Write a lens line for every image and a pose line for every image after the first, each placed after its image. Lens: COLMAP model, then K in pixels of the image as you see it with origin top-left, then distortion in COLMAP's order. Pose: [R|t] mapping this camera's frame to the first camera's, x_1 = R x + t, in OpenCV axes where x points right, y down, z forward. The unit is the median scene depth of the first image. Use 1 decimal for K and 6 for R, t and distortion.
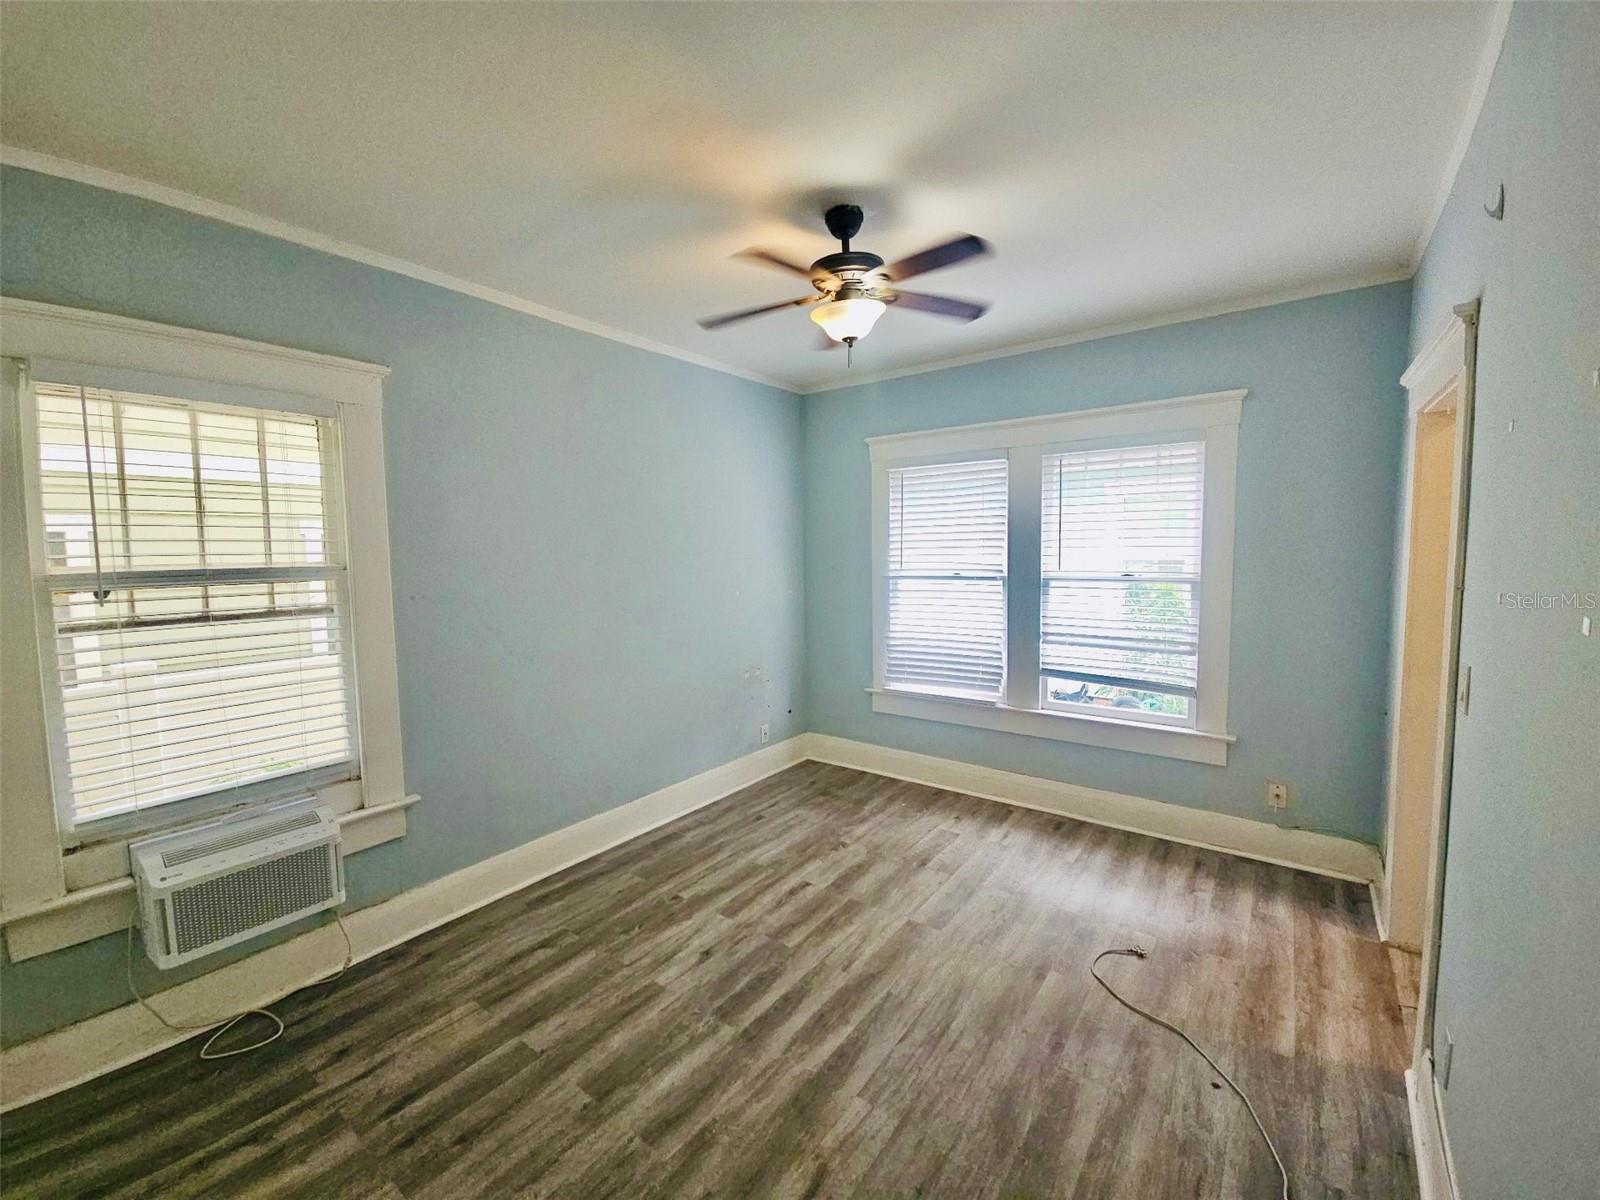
lens RADIAL K [[649.6, 0, 798.0], [0, 649.6, 594.7], [0, 0, 1]] dist [0.014986, -0.010193]
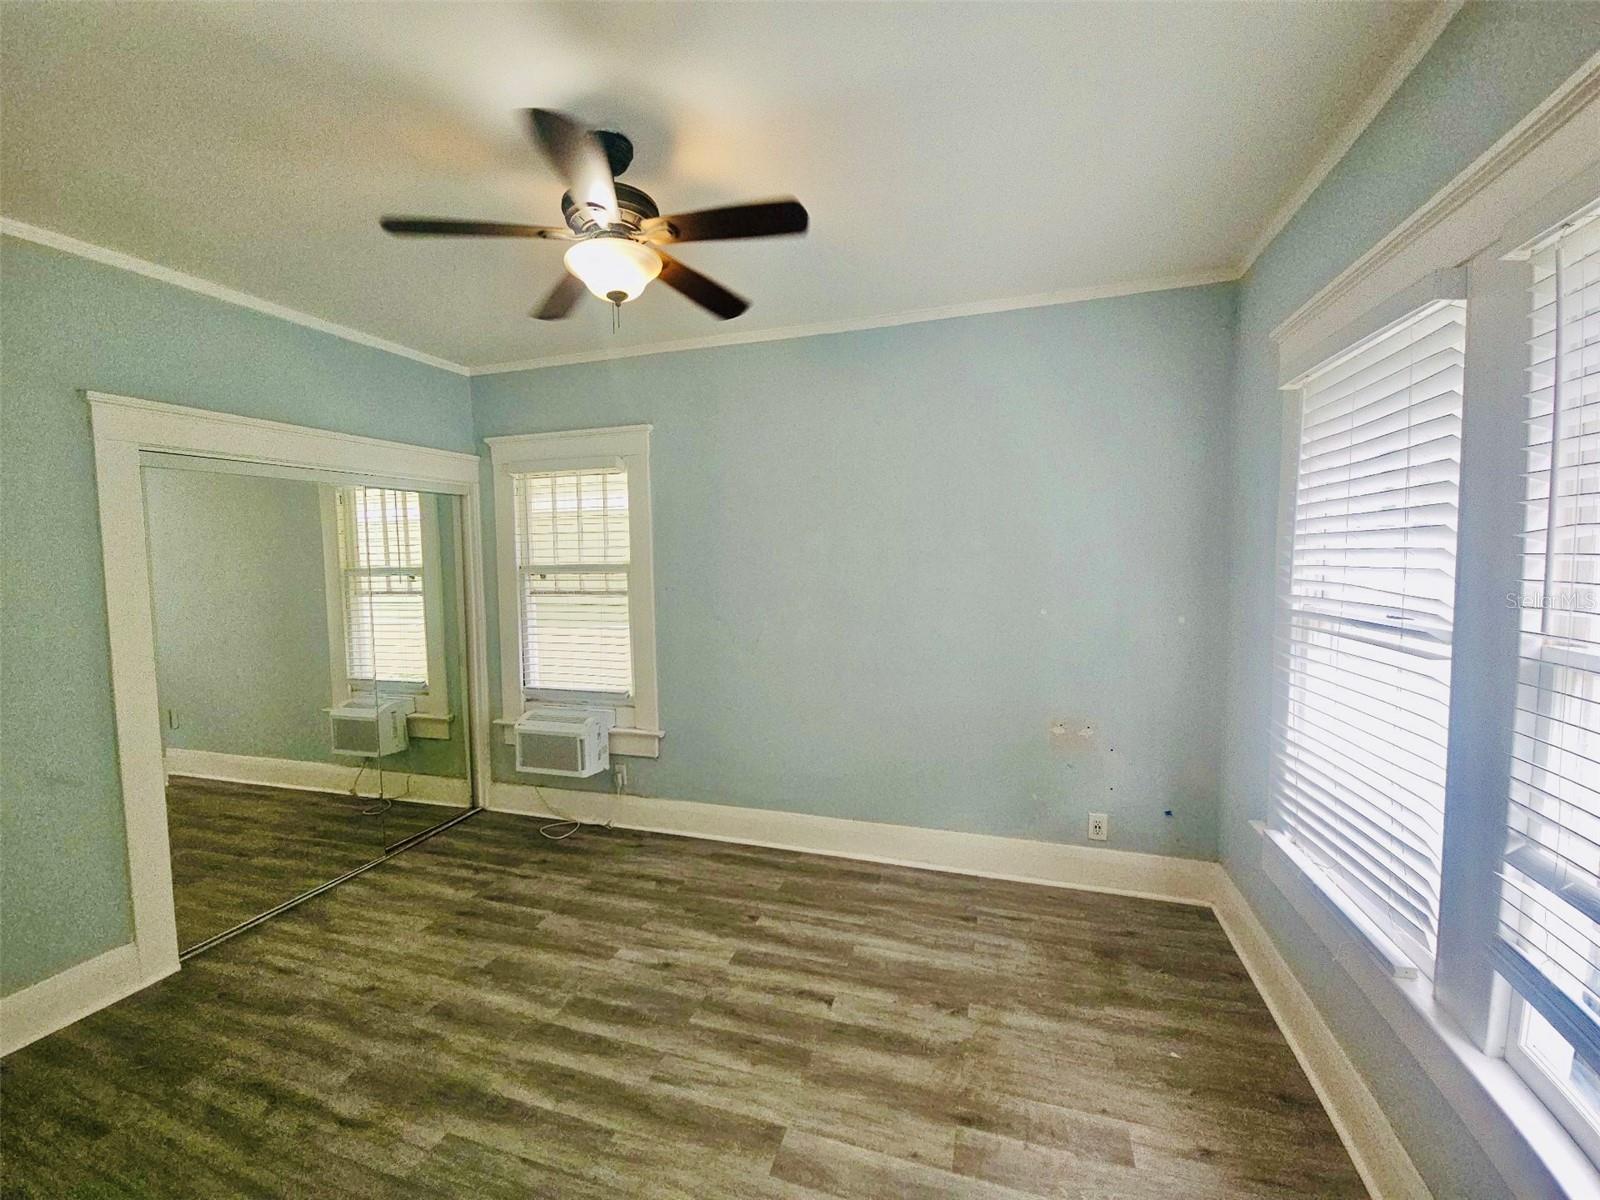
lens RADIAL K [[649.6, 0, 798.0], [0, 649.6, 594.7], [0, 0, 1]] dist [0.014986, -0.010193]
pose [[0.325444, 0.068022, -0.943112, 0.902960], [-0.058014, 0.996966, 0.051887, -0.079027], [0.943780, 0.037827, 0.328403, 0.933437]]
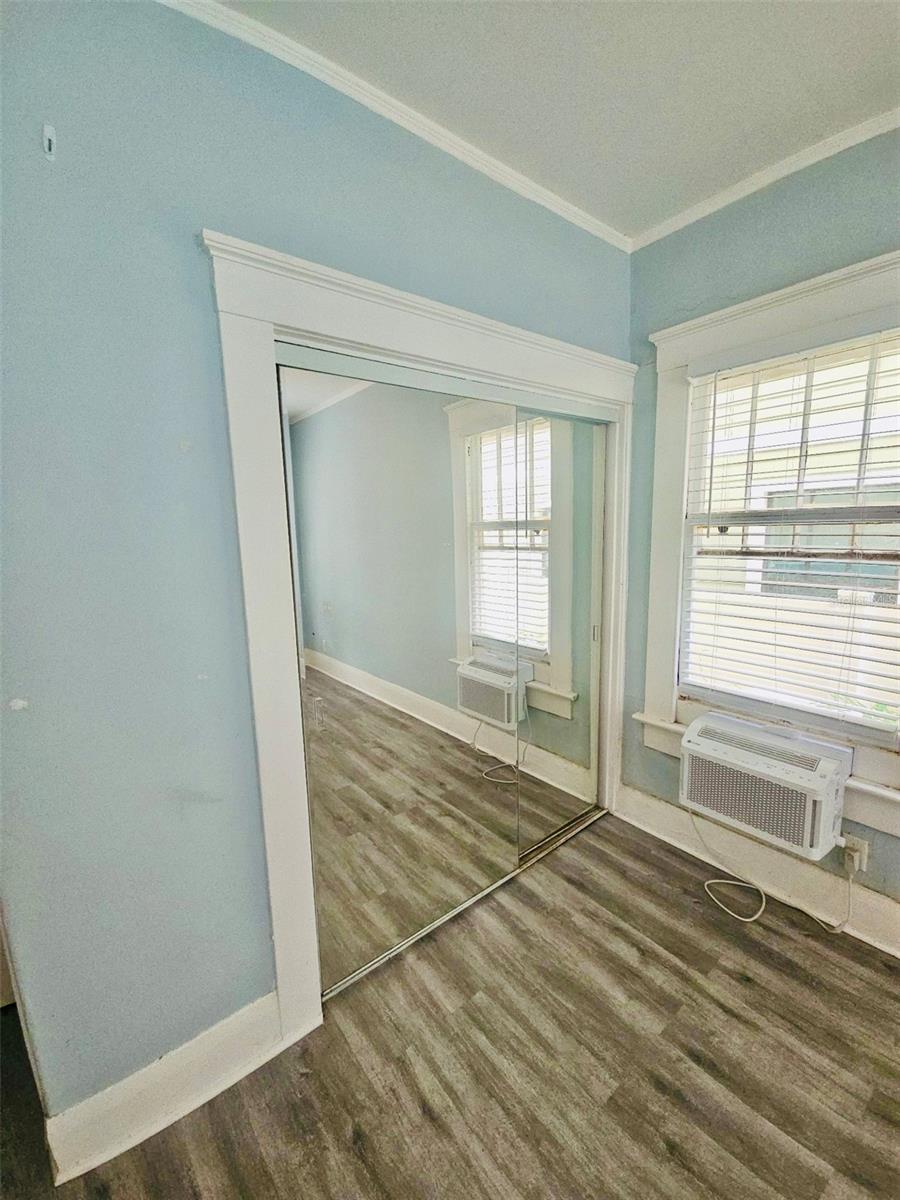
lens RADIAL K [[482.8, 0, 451.0], [0, 482.8, 597.2], [0, 0, 1]] dist [0.018597, -0.016122]
pose [[-0.251914, 0.161784, -0.954131, 0.053346], [-0.042454, 0.983131, 0.177910, -0.013827], [0.966818, 0.085325, -0.240796, 0.609065]]
